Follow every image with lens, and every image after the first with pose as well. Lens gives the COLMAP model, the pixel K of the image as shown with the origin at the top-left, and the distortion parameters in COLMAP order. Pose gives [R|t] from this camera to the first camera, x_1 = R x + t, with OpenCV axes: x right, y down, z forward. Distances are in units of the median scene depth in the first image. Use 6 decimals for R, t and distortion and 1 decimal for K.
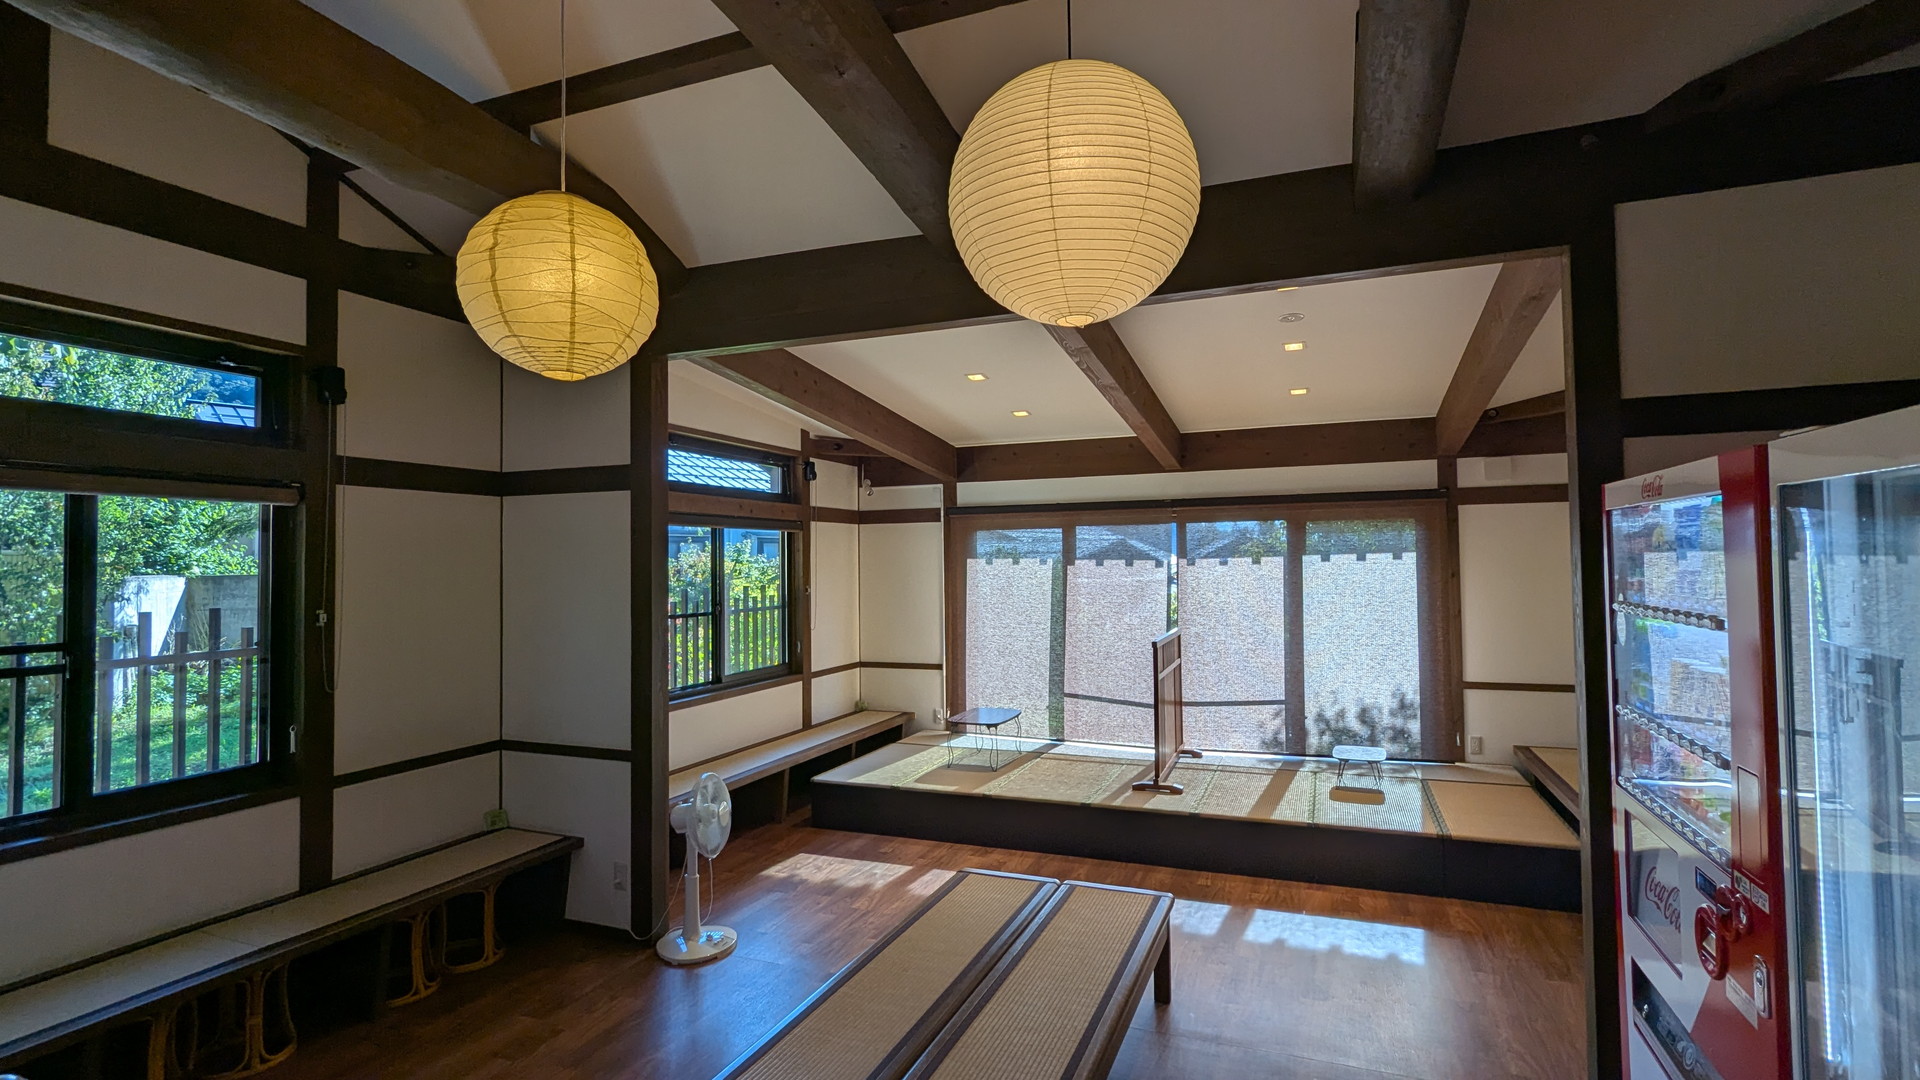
lens RADIAL K [[921.1, 0, 941.4], [0, 921.1, 557.1], [0, 0, 1]] dist [0.000647, 0.000285]
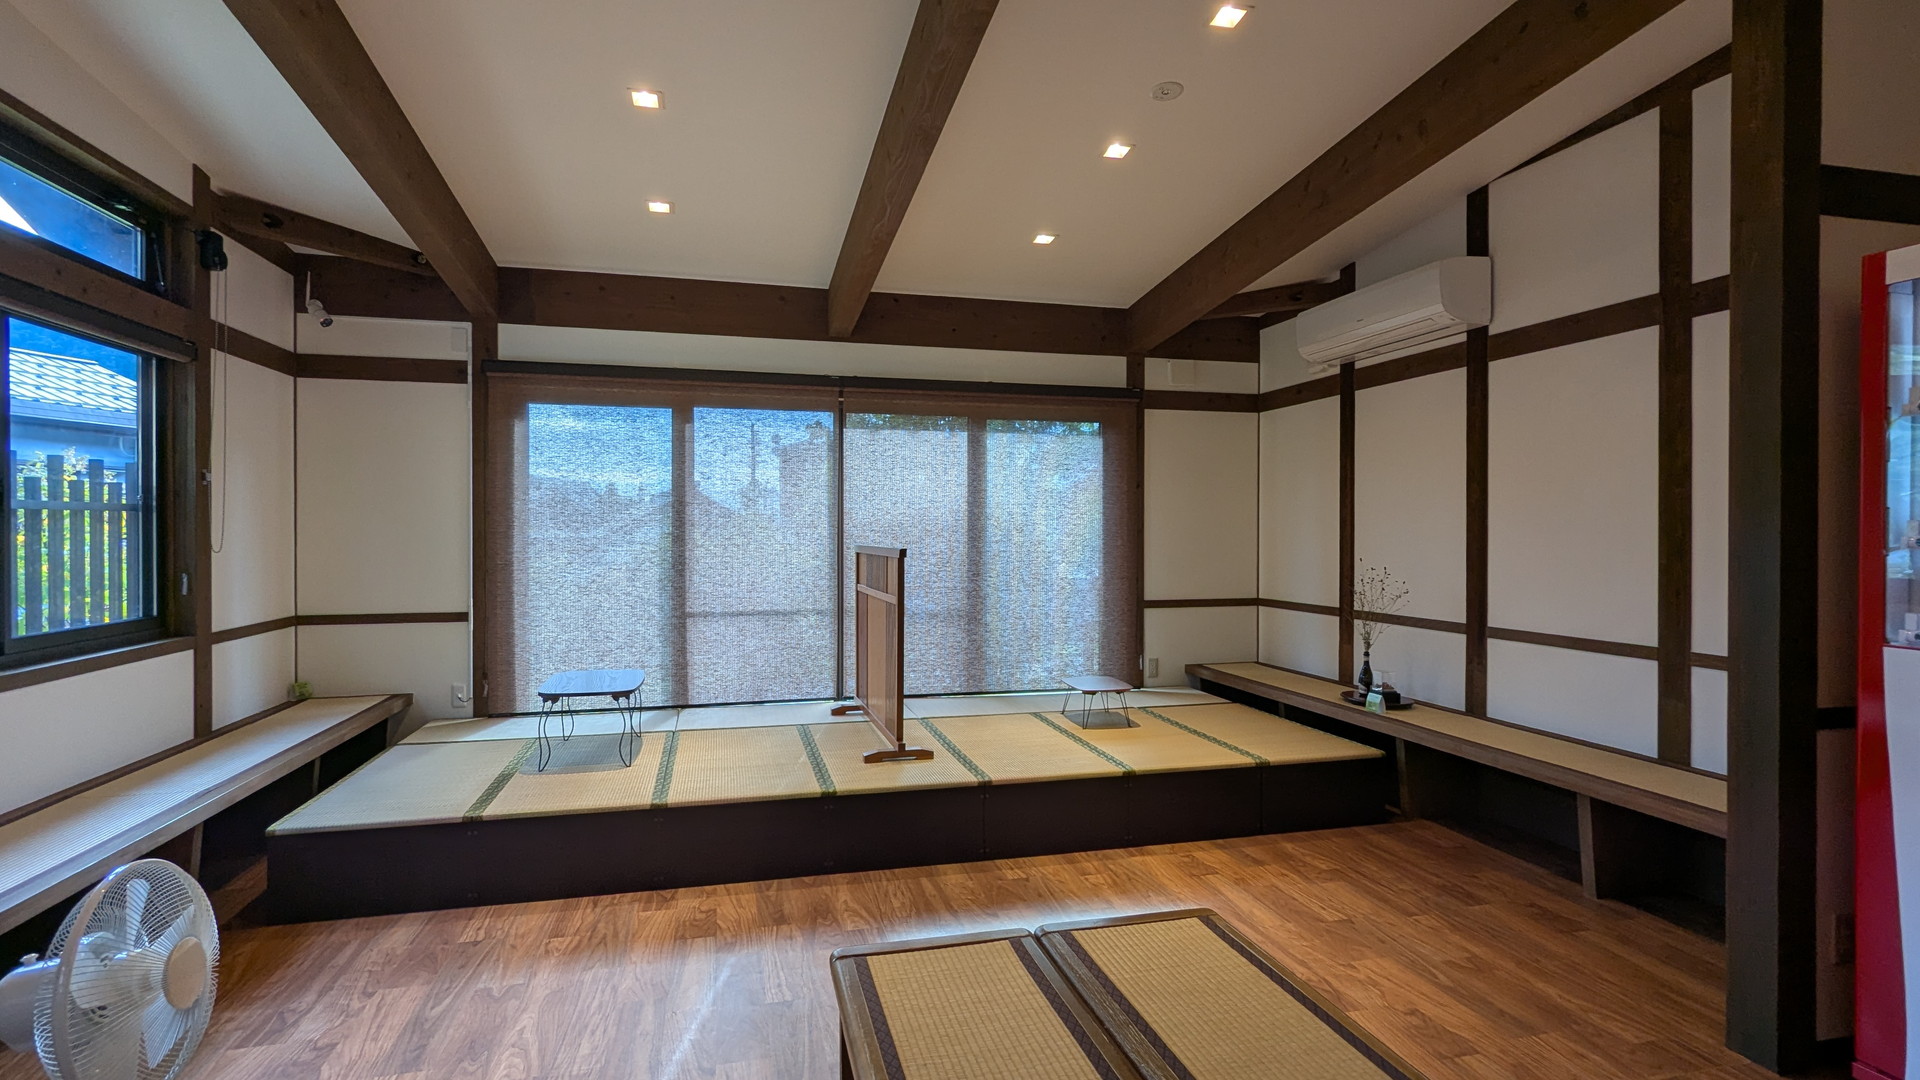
lens RADIAL K [[921.1, 0, 941.4], [0, 921.1, 557.1], [0, 0, 1]] dist [0.000647, 0.000285]
pose [[0.792930, 0.002526, 0.609307, -0.157132], [-0.017456, 0.999675, 0.018571, 0.076953], [-0.609063, -0.025362, 0.792717, 0.385588]]
